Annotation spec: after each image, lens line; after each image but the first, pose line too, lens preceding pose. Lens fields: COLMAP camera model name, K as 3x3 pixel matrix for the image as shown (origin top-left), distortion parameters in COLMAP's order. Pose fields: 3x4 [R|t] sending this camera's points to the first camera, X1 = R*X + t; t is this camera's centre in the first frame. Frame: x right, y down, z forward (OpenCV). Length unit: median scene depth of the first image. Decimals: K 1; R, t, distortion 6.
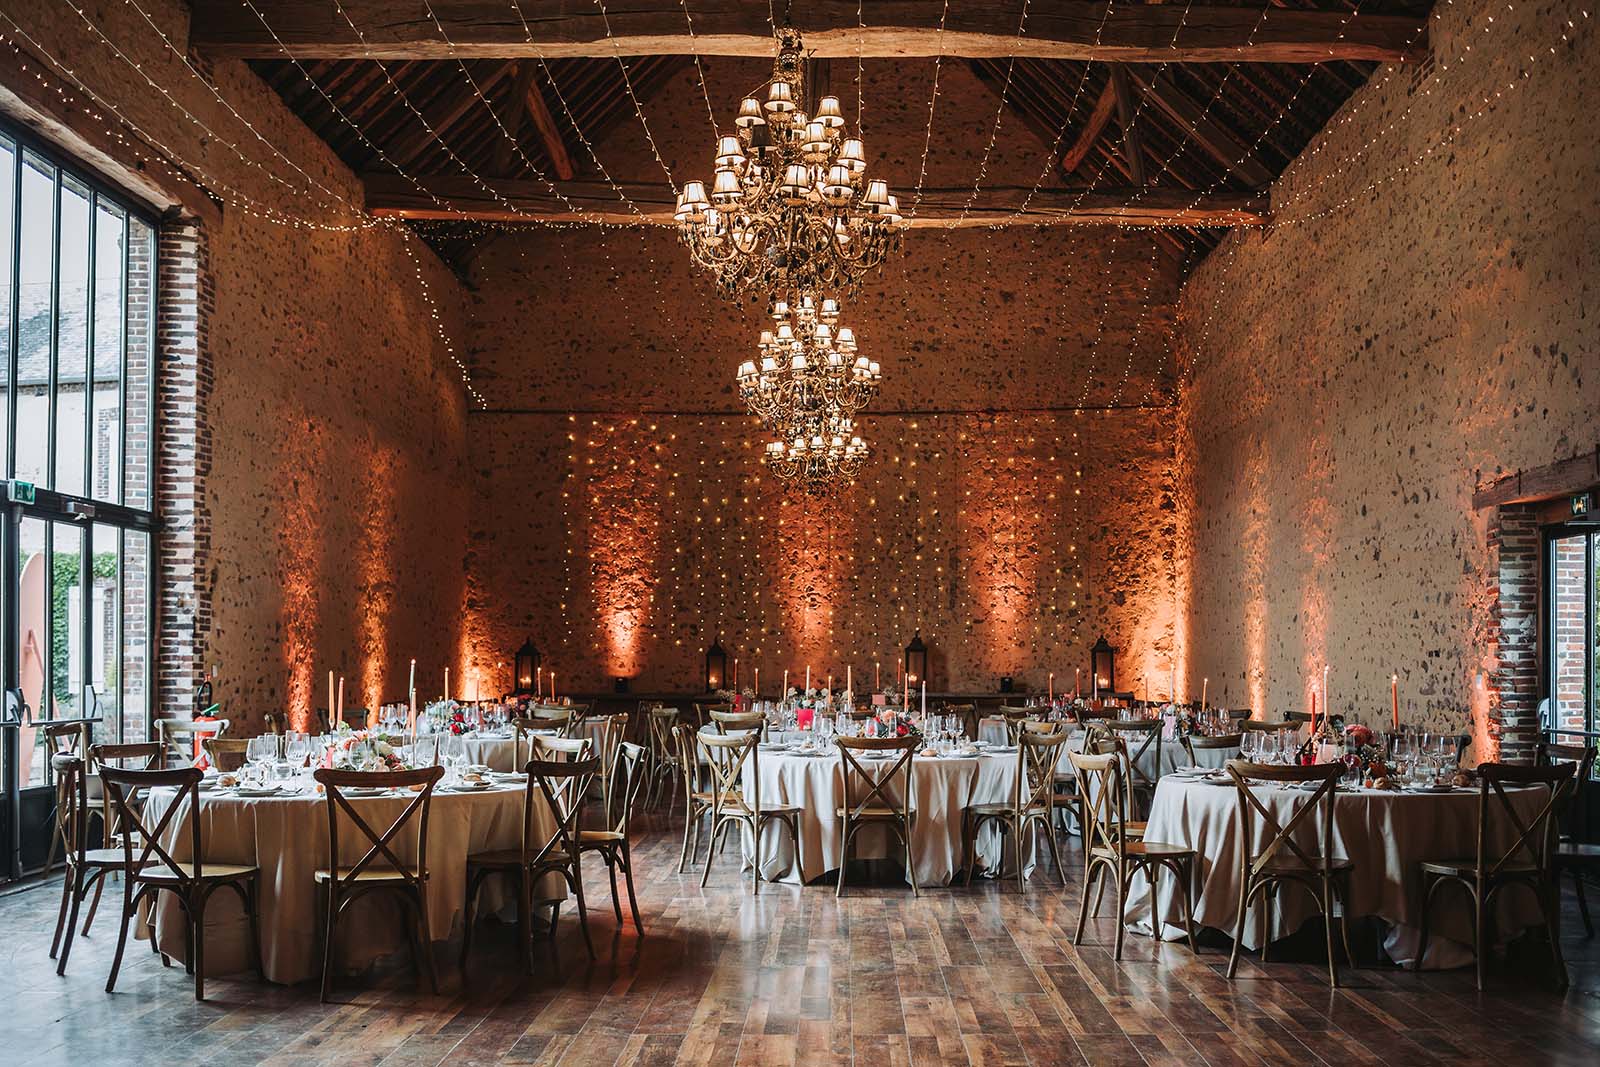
lens RADIAL K [[1557.9, 0, 800.0], [0, 1557.9, 533.5], [0, 0, 1]] dist [-0.044451, 0.028020]
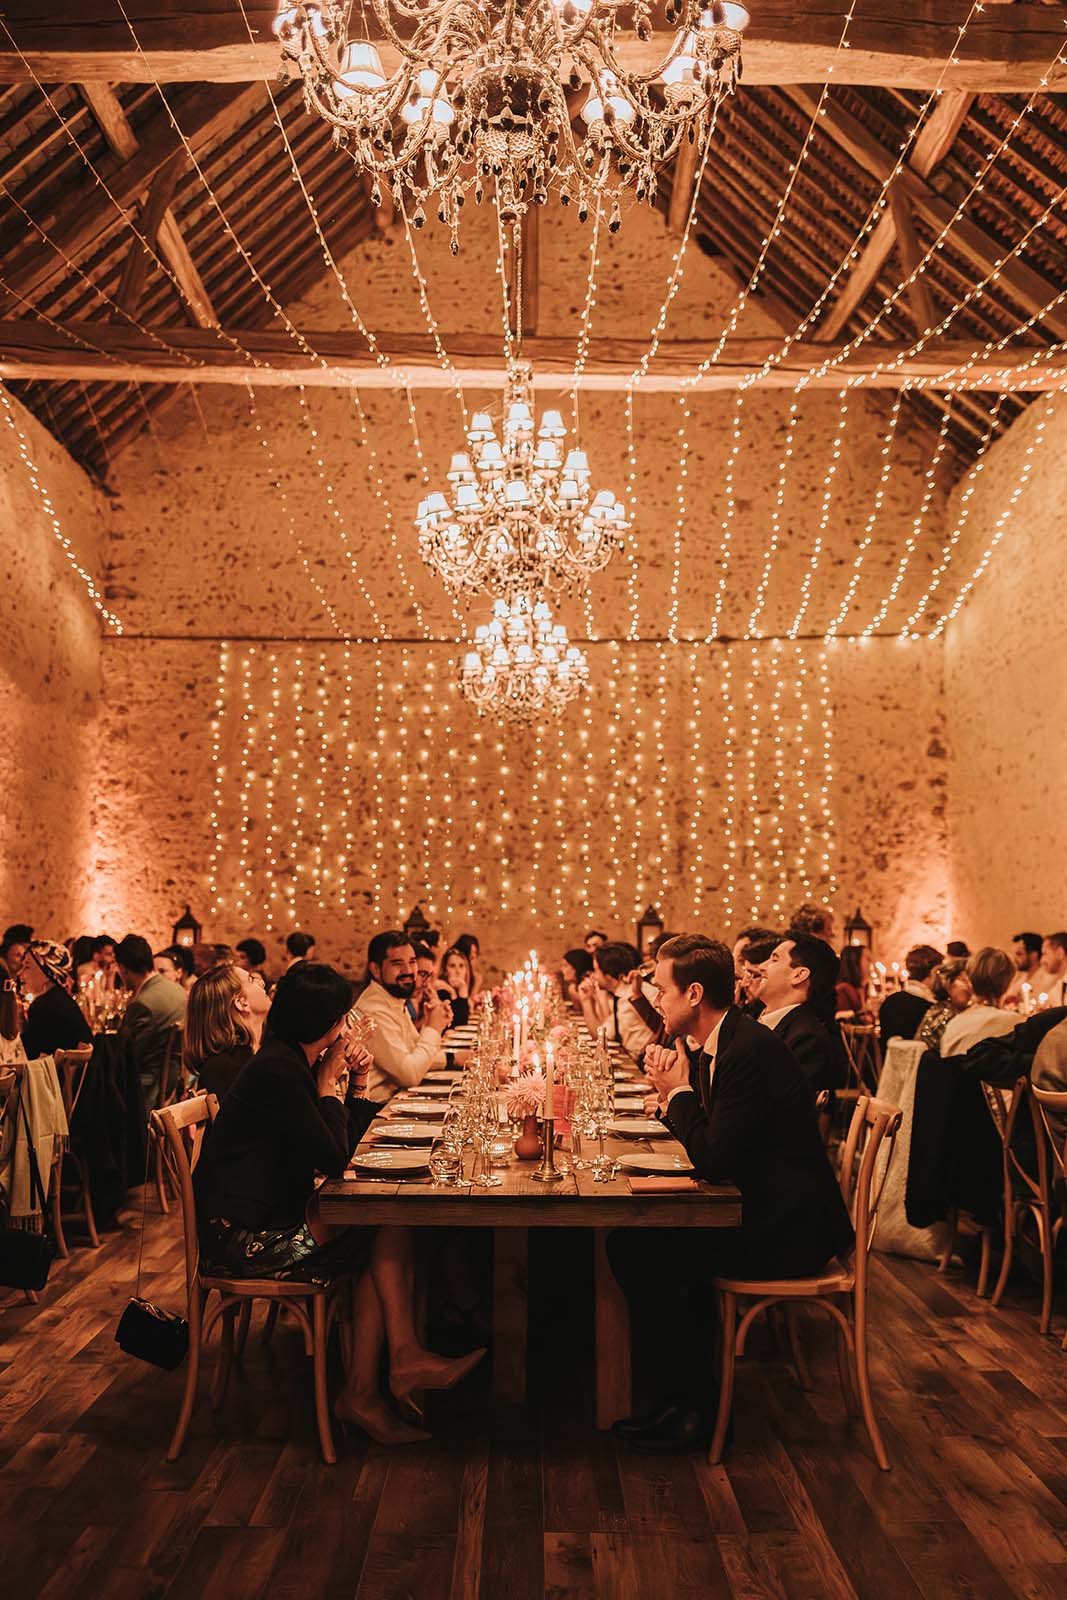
lens RADIAL K [[1287.1, 0, 505.0], [0, 1287.1, 797.9], [0, 0, 1]] dist [-0.031708, 0.001375]
pose [[0.999818, 0.005140, 0.018396, -0.008122], [-0.004743, 0.999757, -0.021514, 0.023139], [-0.018502, 0.021422, 0.999599, 0.315040]]
